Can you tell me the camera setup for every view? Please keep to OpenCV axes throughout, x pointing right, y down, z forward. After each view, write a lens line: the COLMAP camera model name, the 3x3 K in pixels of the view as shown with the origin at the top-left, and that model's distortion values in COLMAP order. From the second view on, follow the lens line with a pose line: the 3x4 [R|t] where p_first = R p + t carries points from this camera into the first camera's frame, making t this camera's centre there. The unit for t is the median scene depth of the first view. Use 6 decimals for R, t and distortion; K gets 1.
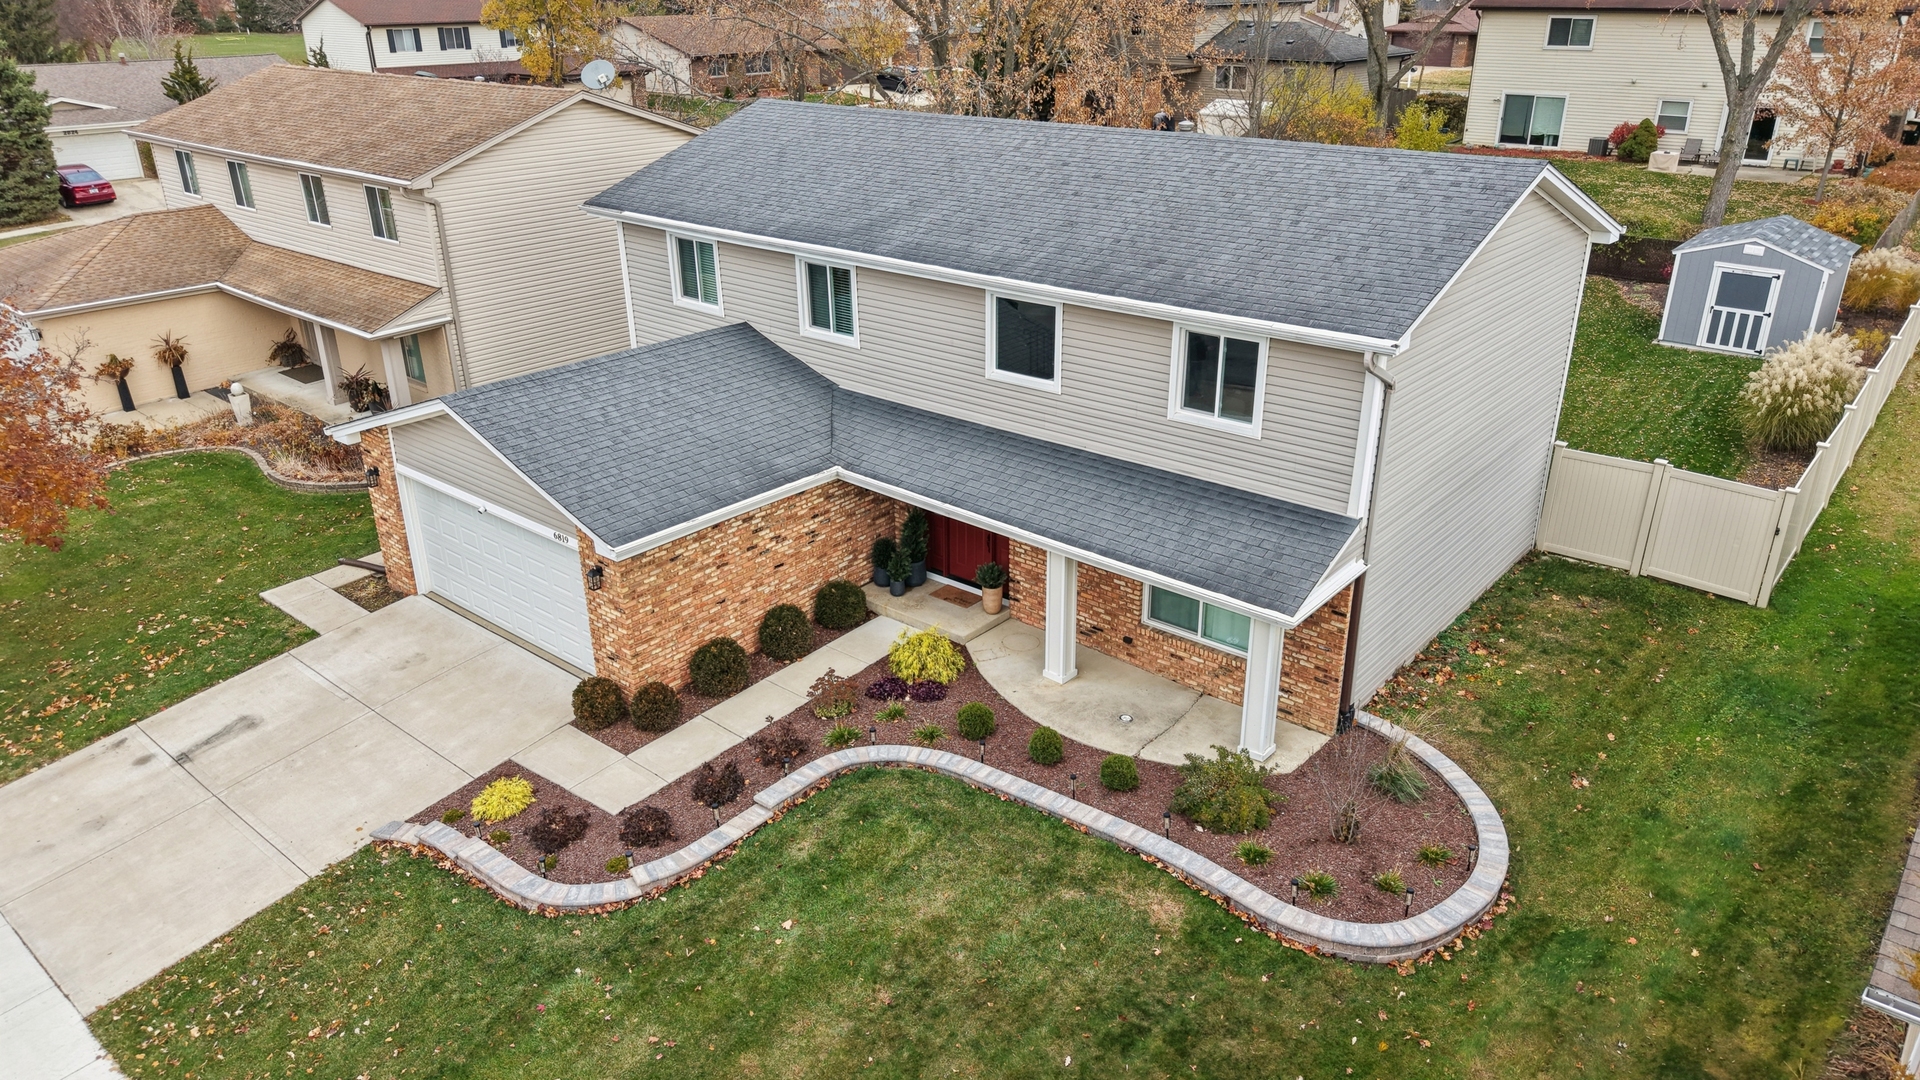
lens RADIAL K [[1305.3, 0, 951.5], [0, 1305.3, 534.3], [0, 0, 1]] dist [0.011497, -0.018263]
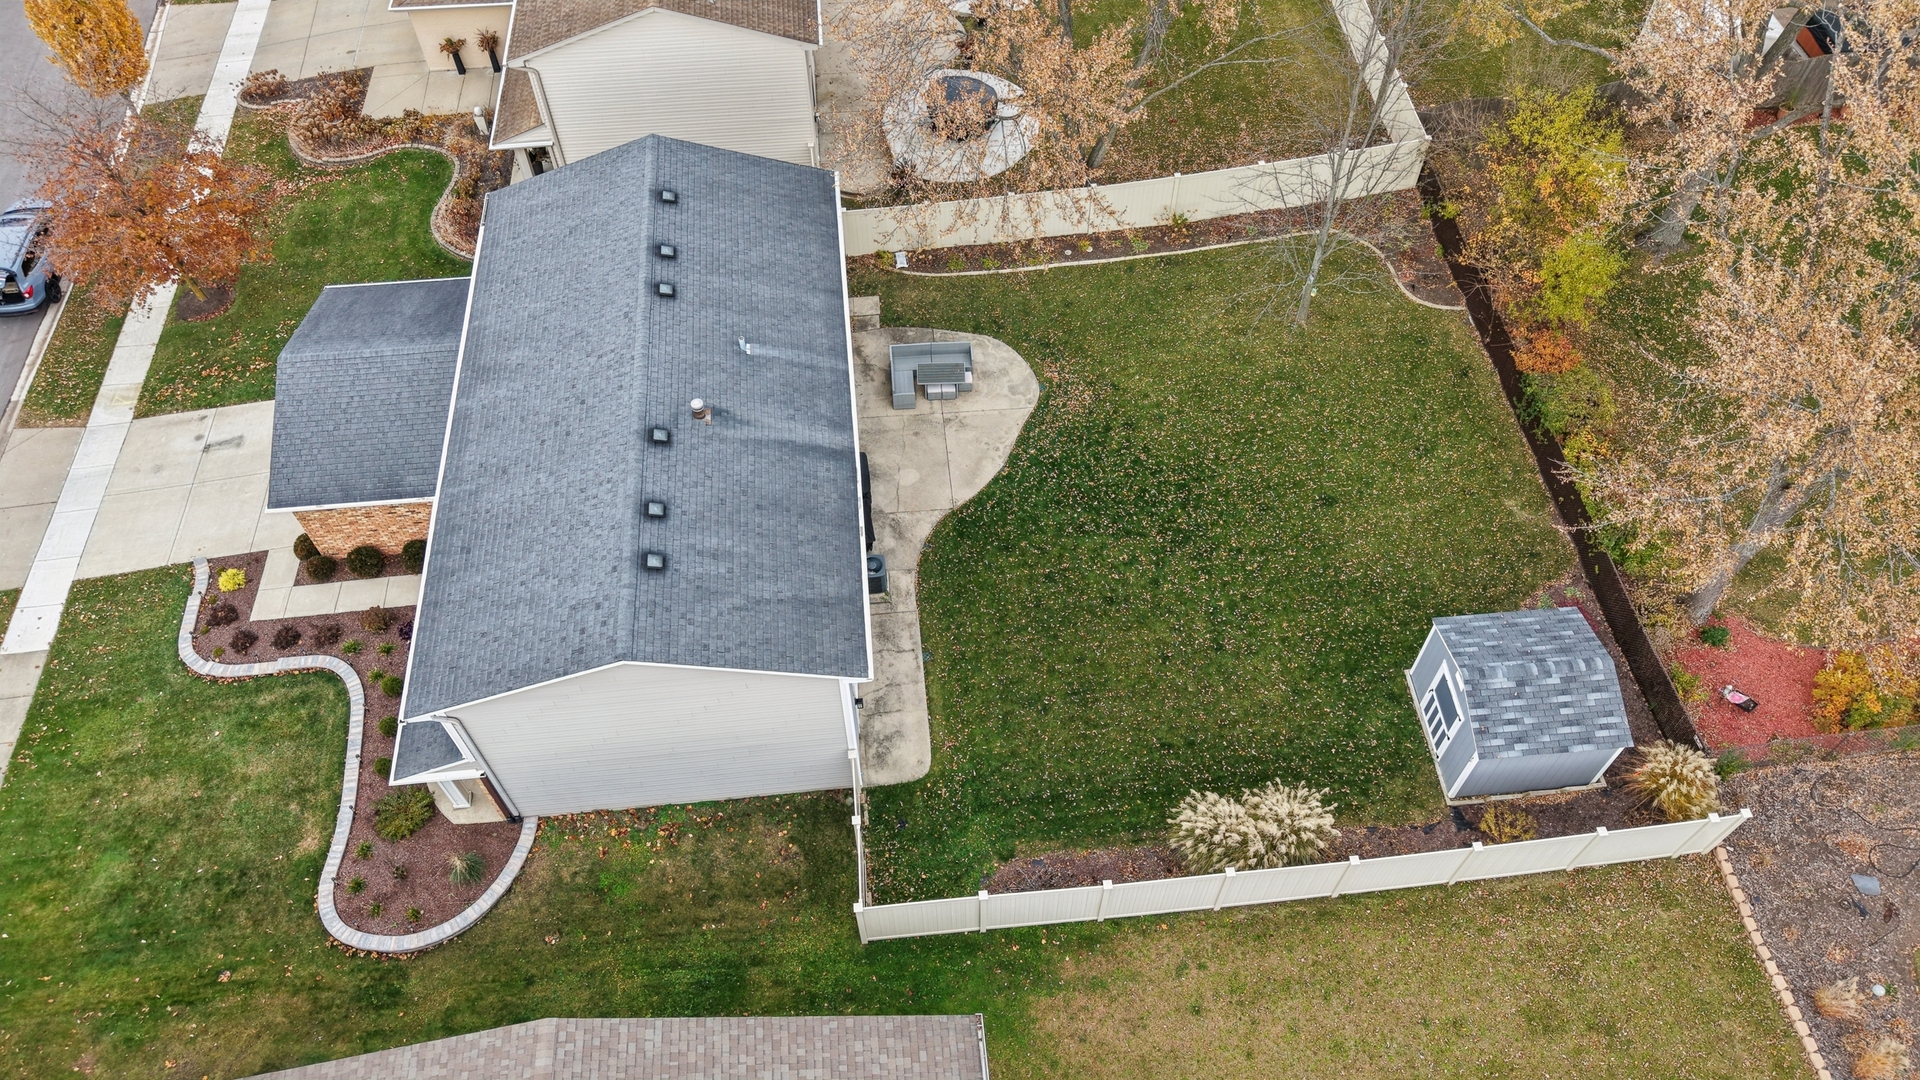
lens RADIAL K [[1305.3, 0, 974.9], [0, 1305.3, 539.6], [0, 0, 1]] dist [0.011497, -0.018263]
pose [[0.721211, 0.569724, -0.394043, 1.115489], [-0.284015, 0.762025, 0.581939, -1.203051], [0.631815, -0.307786, 0.711391, 0.265449]]
